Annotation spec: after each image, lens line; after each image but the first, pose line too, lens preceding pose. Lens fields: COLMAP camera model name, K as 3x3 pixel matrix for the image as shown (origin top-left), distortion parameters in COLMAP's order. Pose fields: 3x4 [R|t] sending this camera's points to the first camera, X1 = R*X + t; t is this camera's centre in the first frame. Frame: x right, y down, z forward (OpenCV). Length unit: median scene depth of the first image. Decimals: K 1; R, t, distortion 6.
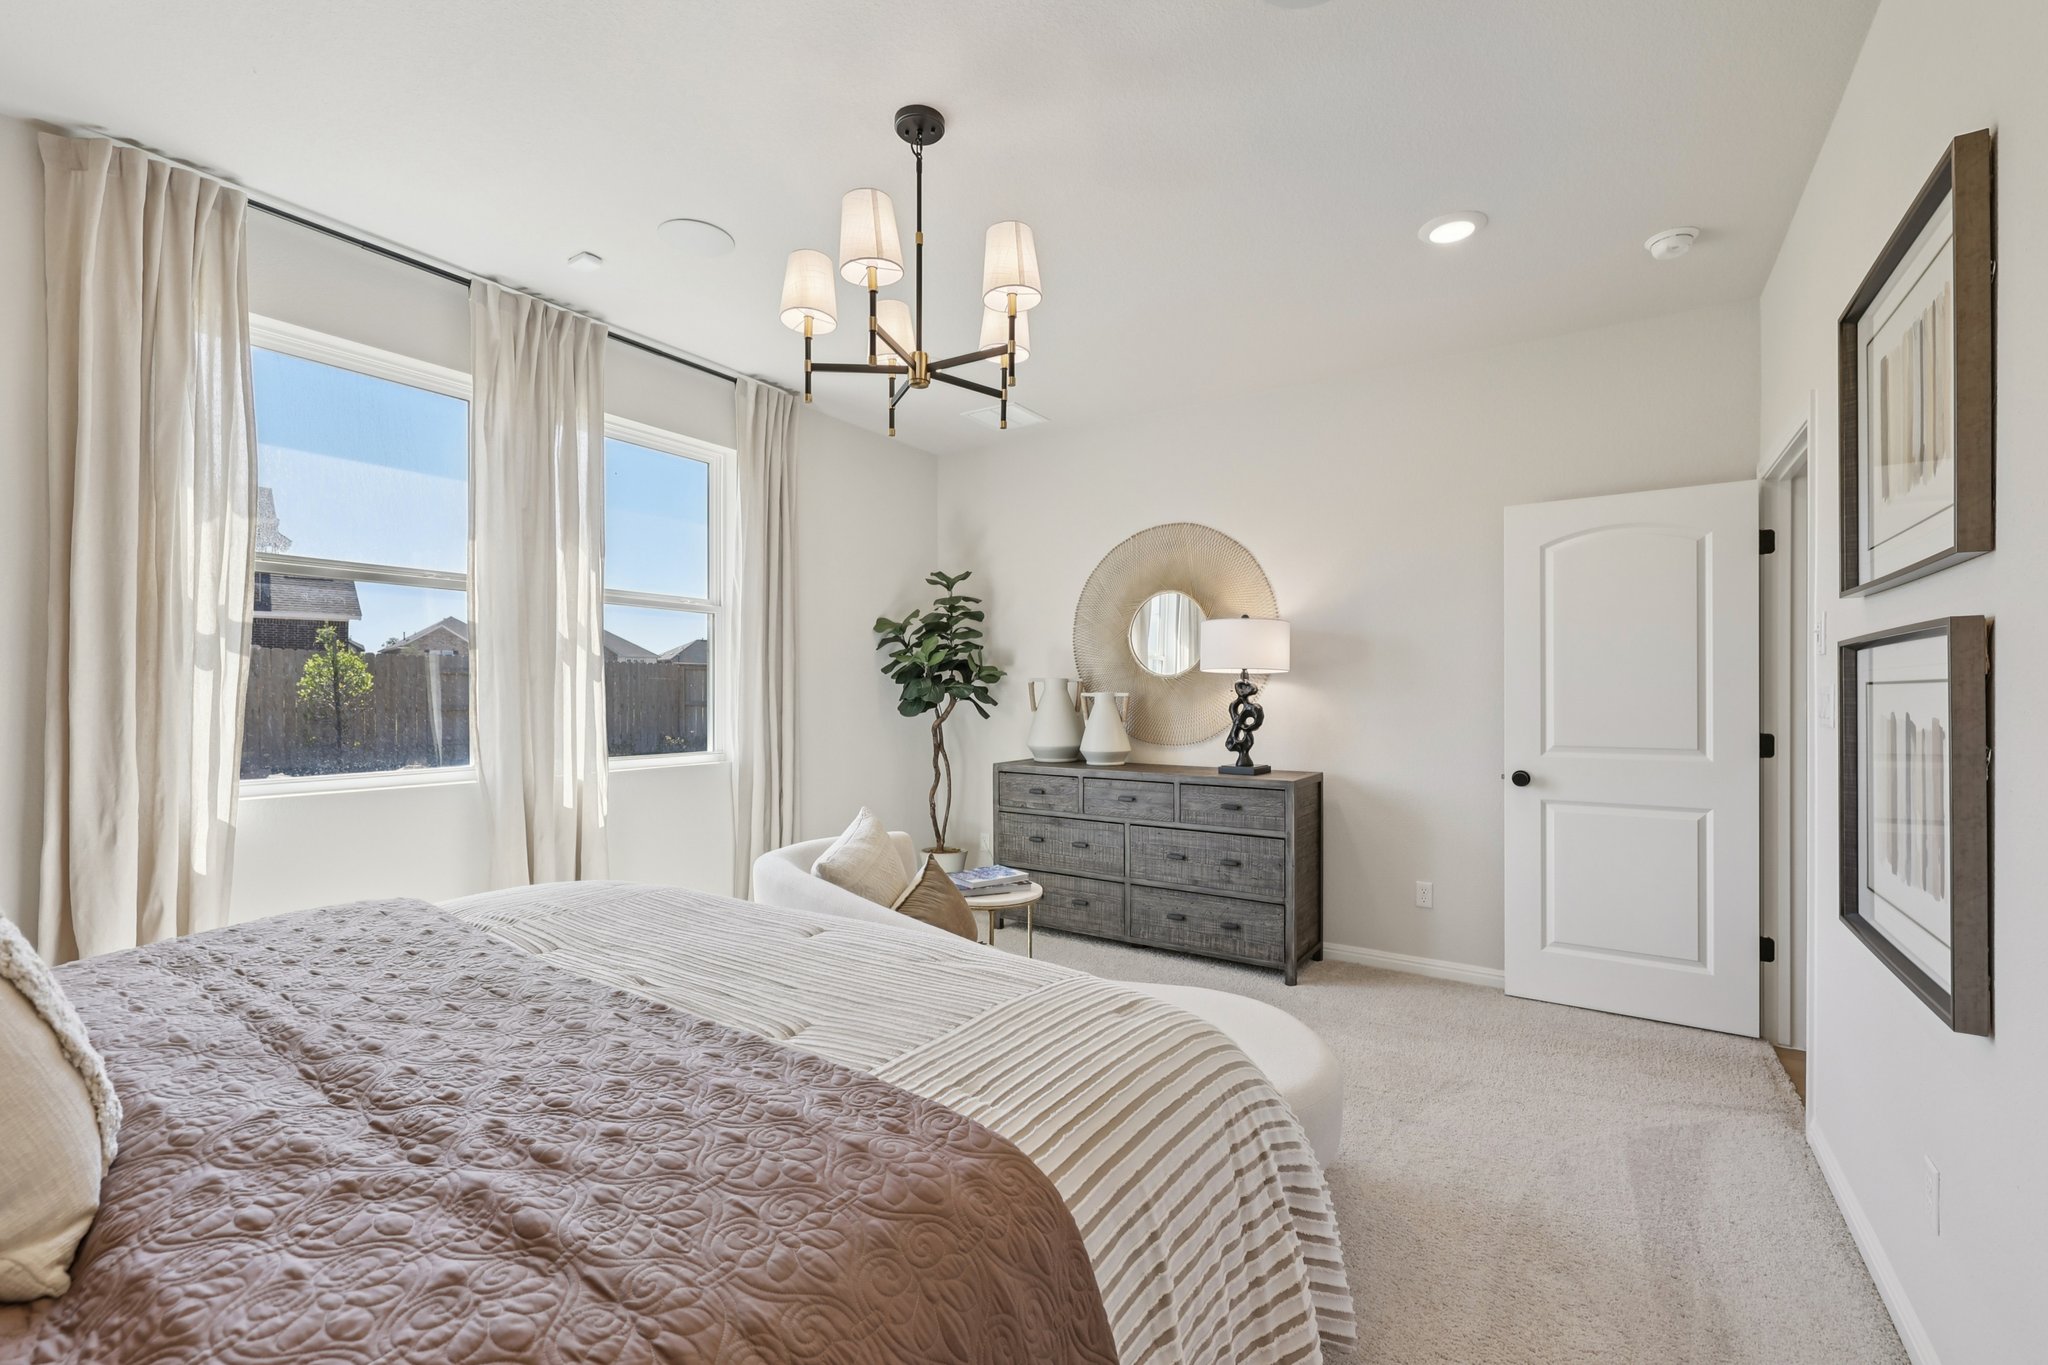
lens RADIAL K [[862.6, 0, 1031.9], [0, 862.6, 683.4], [0, 0, 1]] dist [-0.001764, 0.000505]
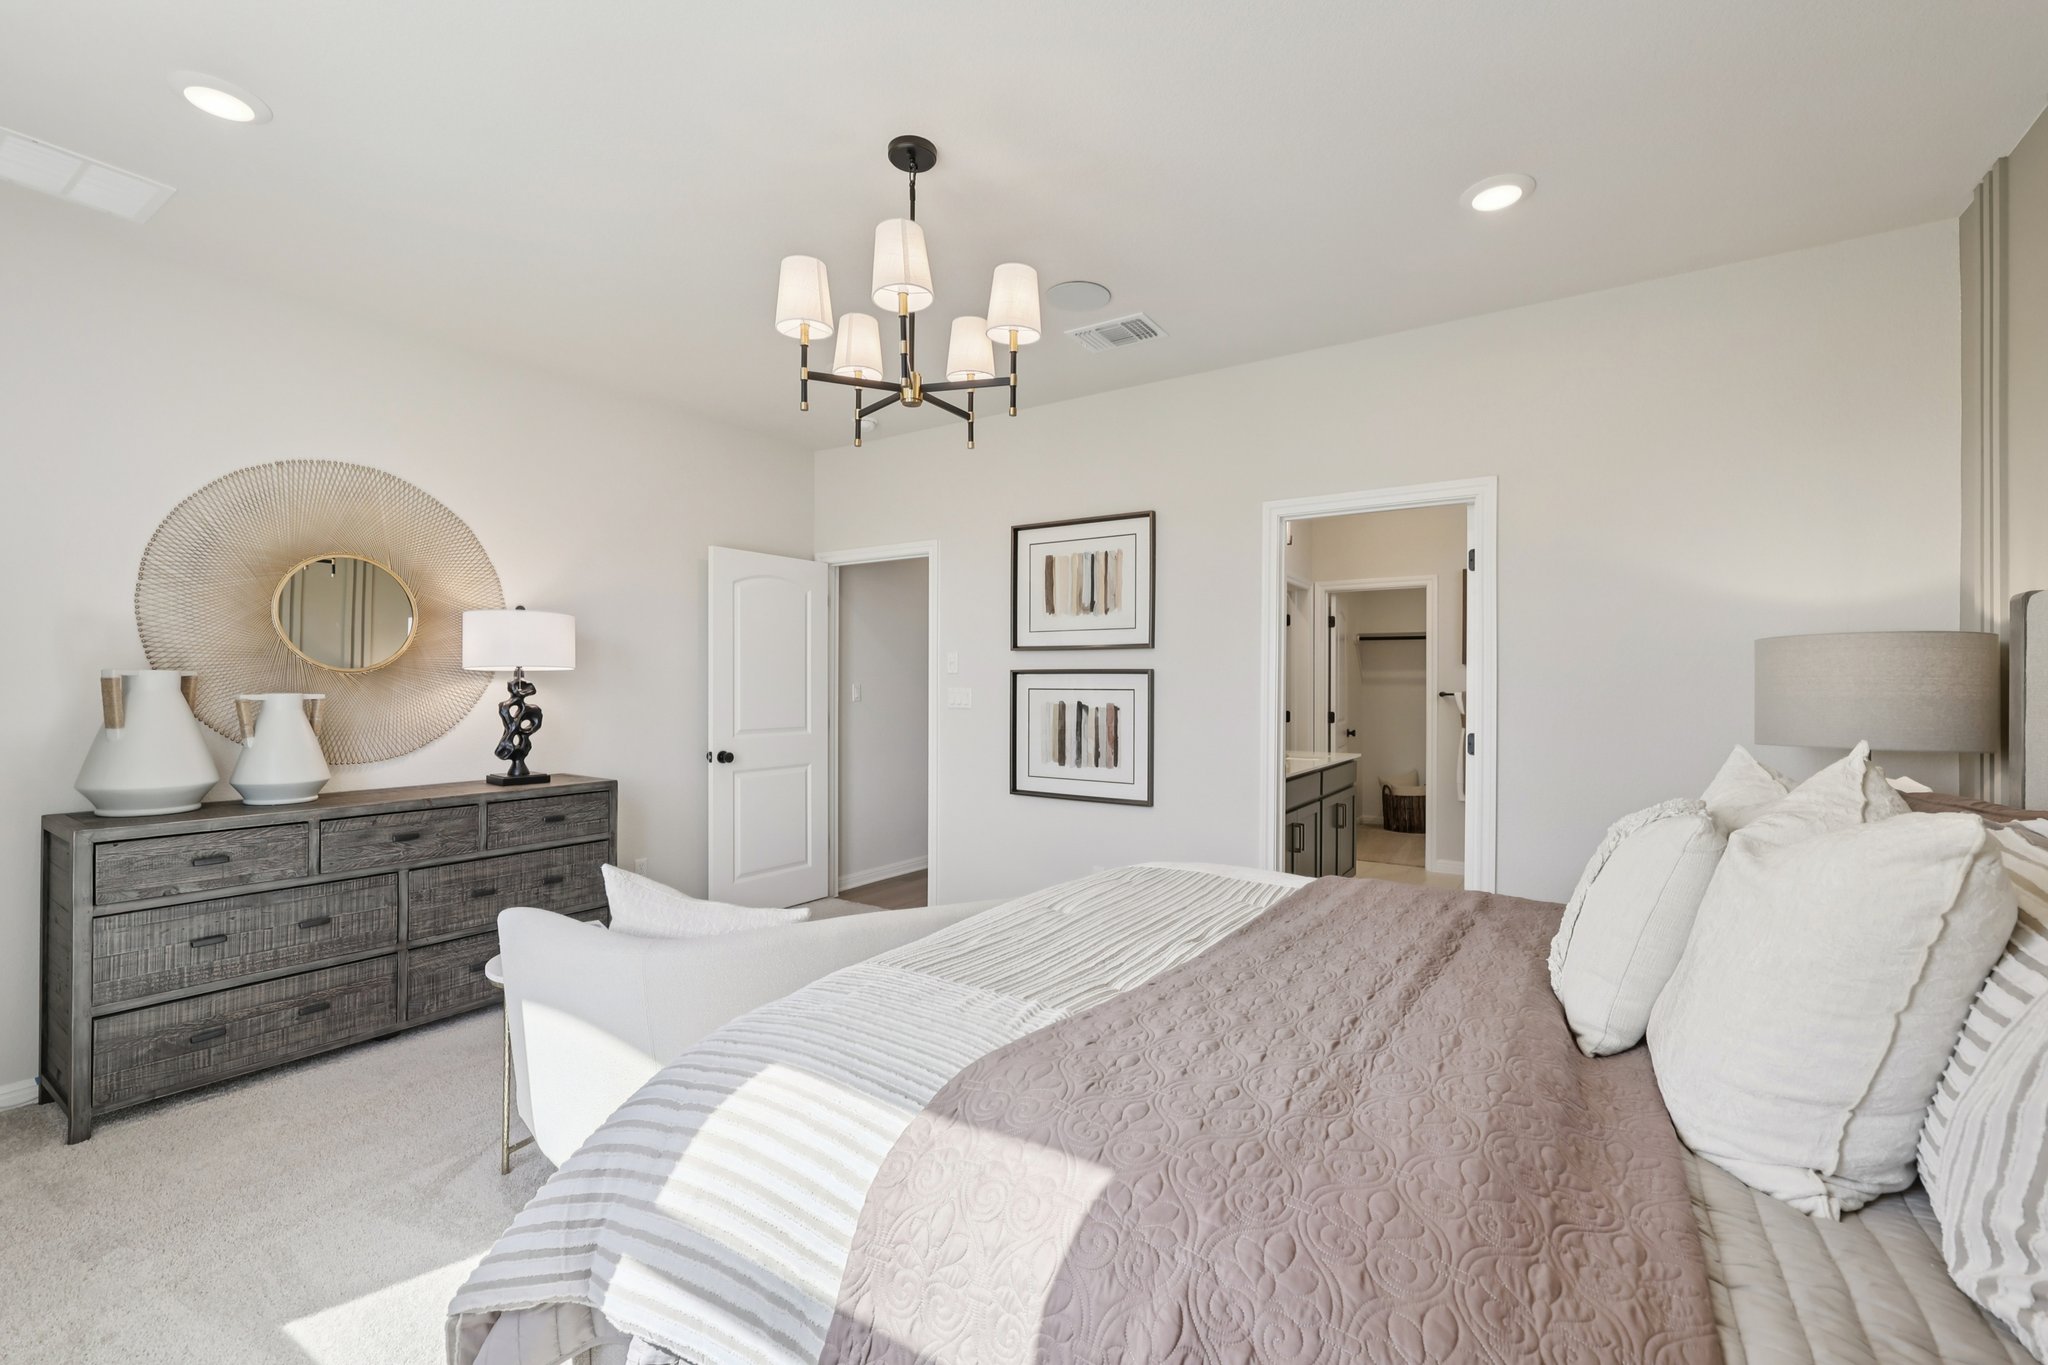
lens RADIAL K [[862.6, 0, 1011.4], [0, 862.6, 681.3], [0, 0, 1]] dist [-0.001764, 0.000505]
pose [[-0.000802, 0.006506, 0.999979, -0.647591], [-0.013639, 0.999886, -0.006517, -0.002268], [-0.999907, -0.013644, -0.000713, 0.492582]]
